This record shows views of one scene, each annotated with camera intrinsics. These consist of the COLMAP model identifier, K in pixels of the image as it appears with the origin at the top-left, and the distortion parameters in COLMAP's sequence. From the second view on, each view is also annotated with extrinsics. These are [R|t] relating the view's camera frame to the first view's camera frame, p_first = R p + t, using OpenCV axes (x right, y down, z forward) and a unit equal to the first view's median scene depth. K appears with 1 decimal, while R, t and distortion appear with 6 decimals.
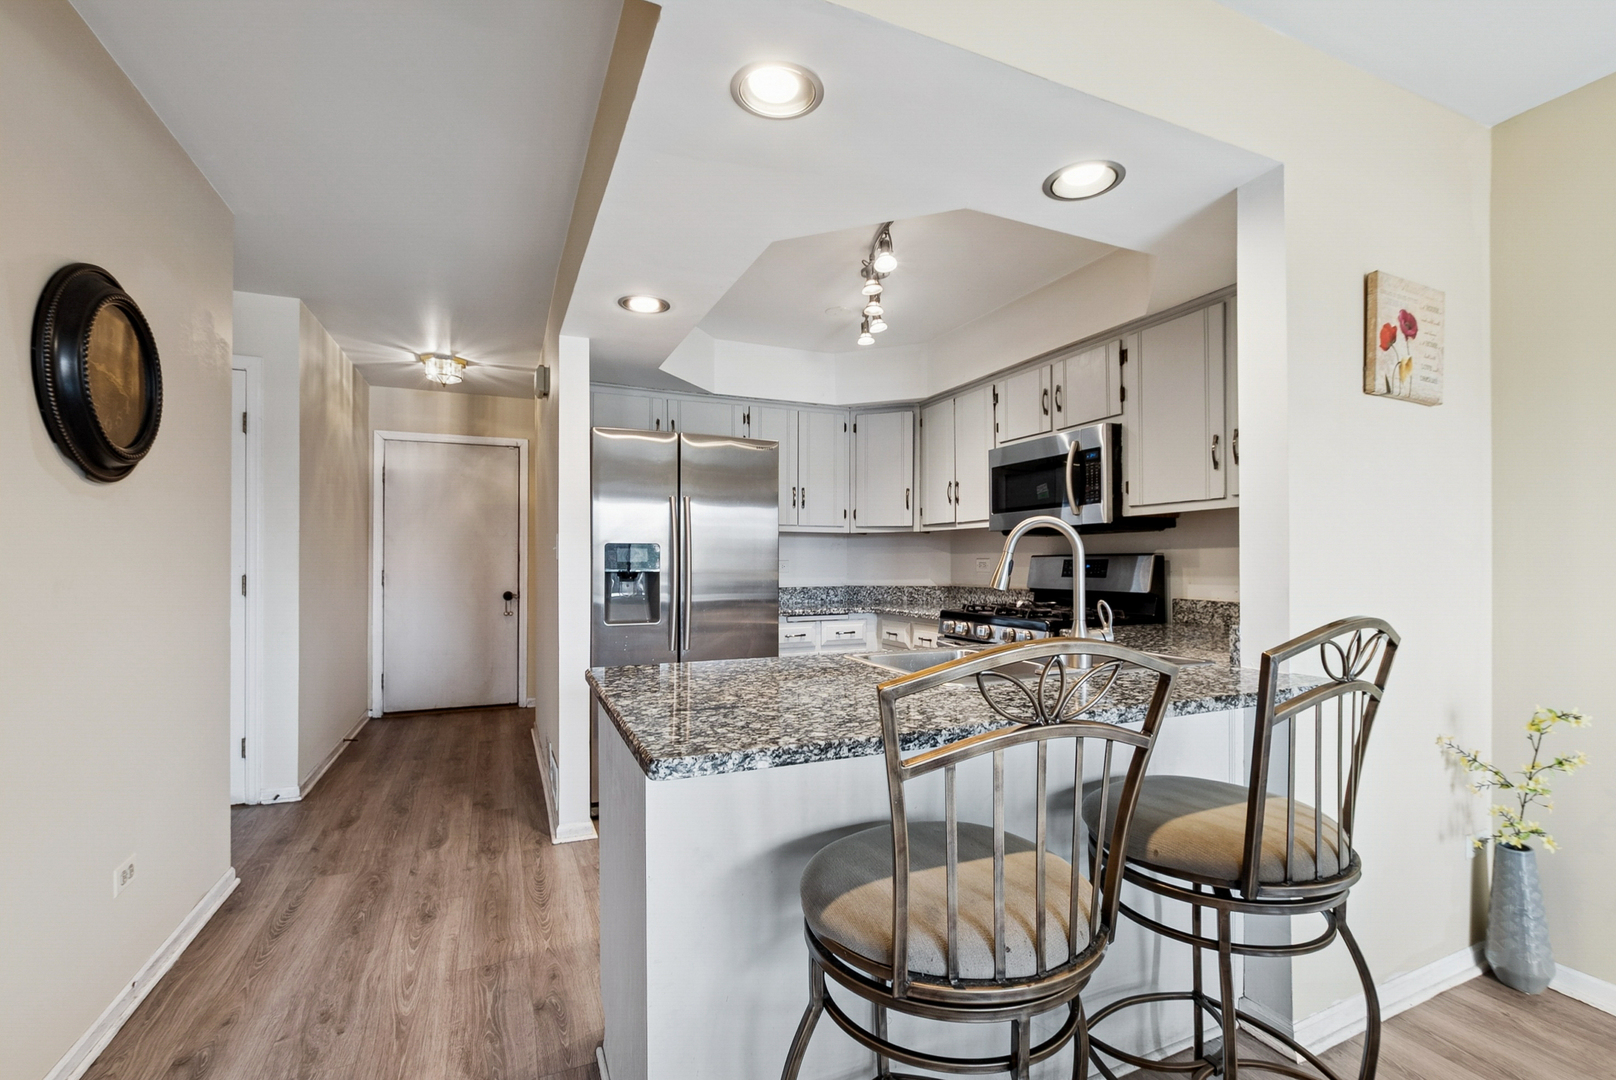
lens RADIAL K [[720.6, 0, 792.7], [0, 720.6, 556.8], [0, 0, 1]] dist [-0.009468, 0.001355]
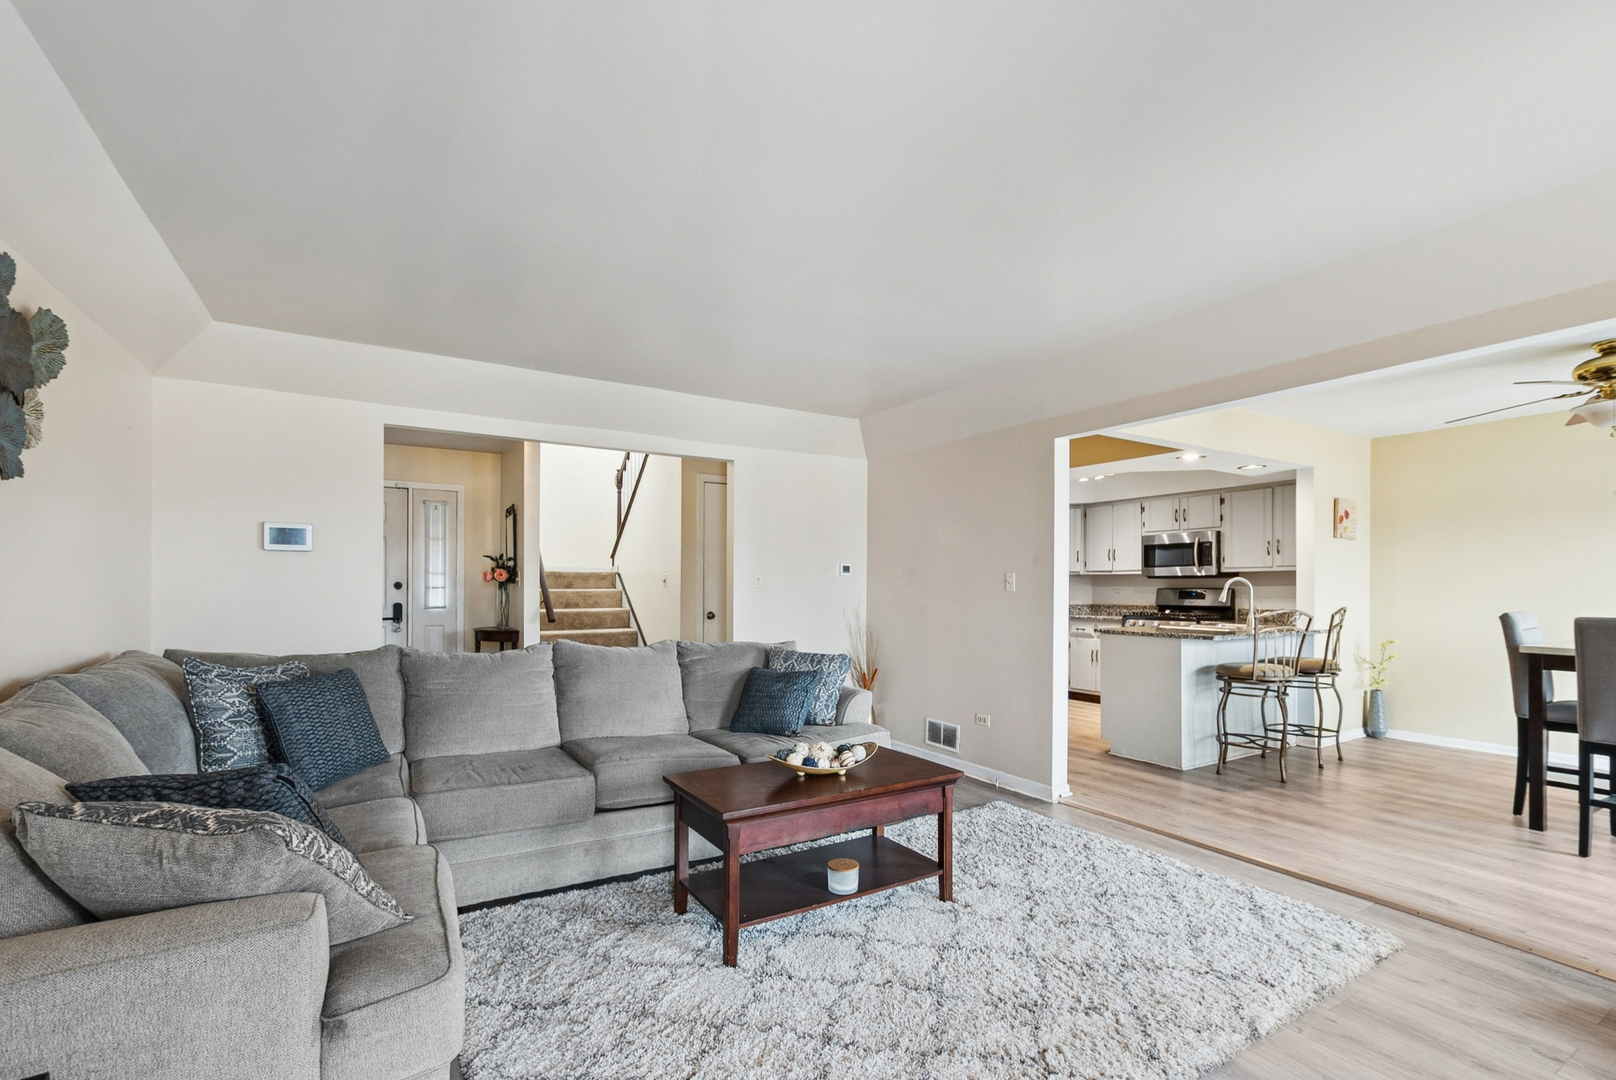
lens RADIAL K [[720.6, 0, 807.7], [0, 720.6, 585.7], [0, 0, 1]] dist [-0.009468, 0.001355]
pose [[0.992081, 0.004688, 0.125513, -1.067242], [-0.005325, 0.999975, 0.004739, -0.016319], [-0.125488, -0.005370, 0.992081, -1.033269]]
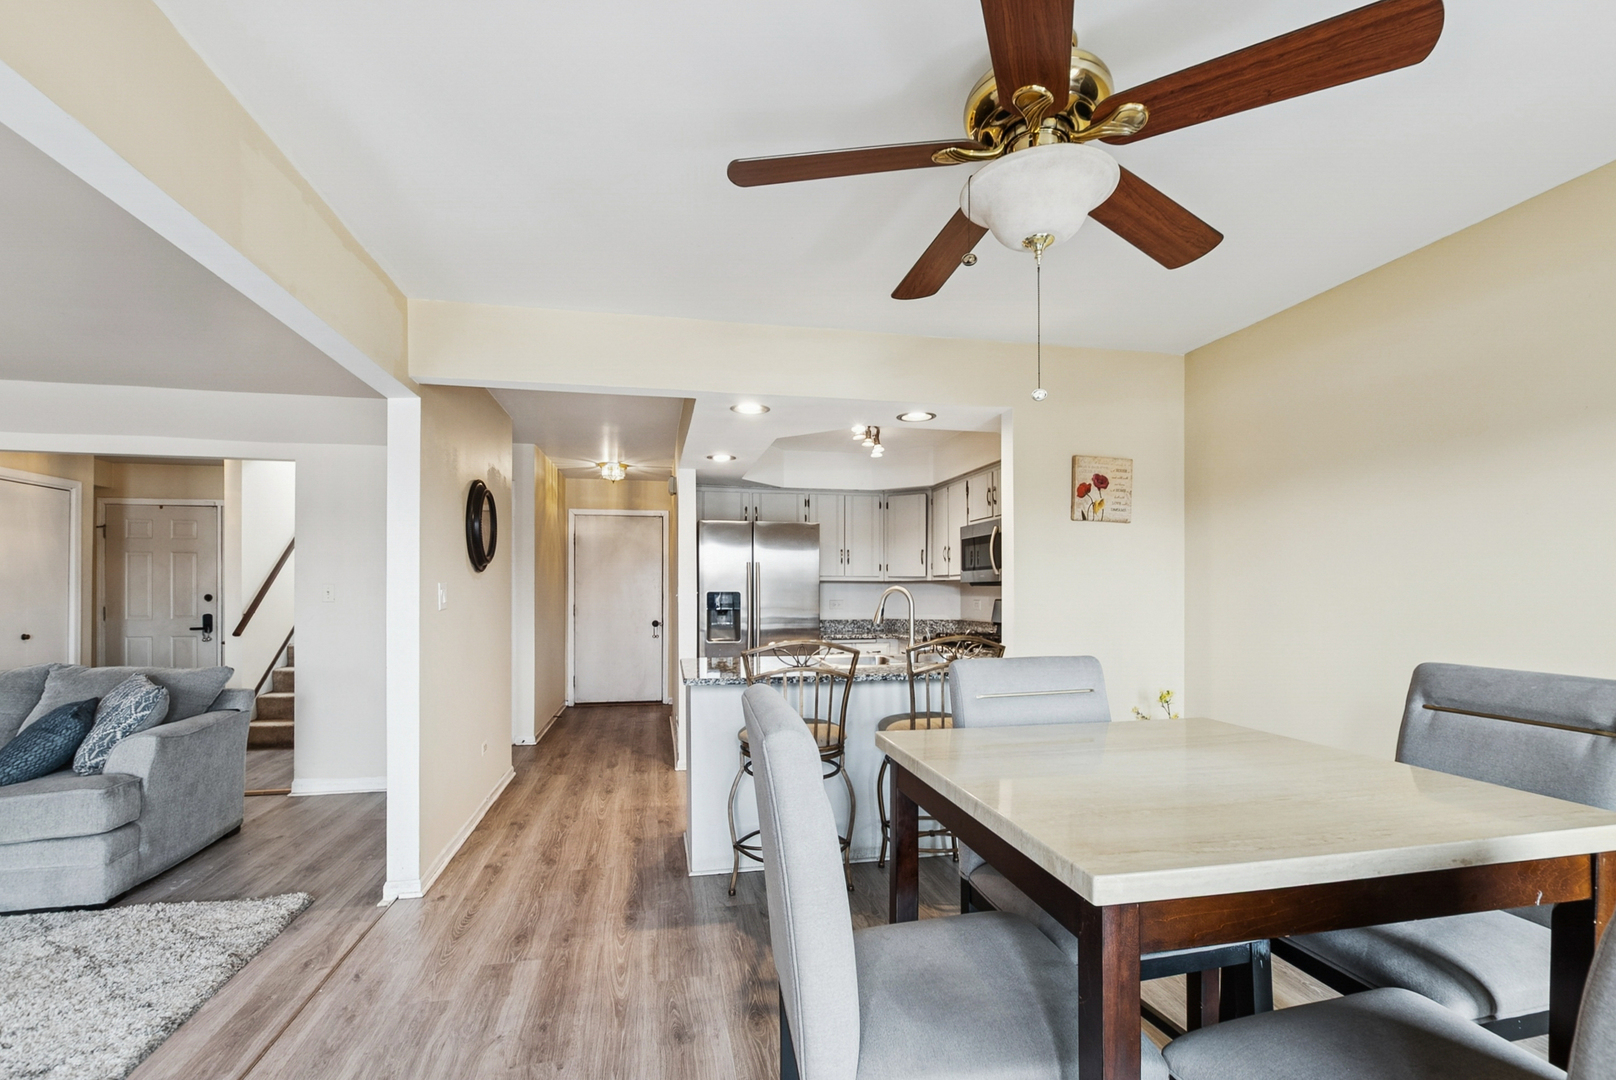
lens RADIAL K [[720.6, 0, 754.8], [0, 720.6, 585.1], [0, 0, 1]] dist [-0.009468, 0.001355]
pose [[0.968685, -0.002700, -0.248278, 0.273368], [0.002095, 0.999994, -0.002700, -0.033133], [0.248284, 0.002095, 0.968685, -0.604260]]
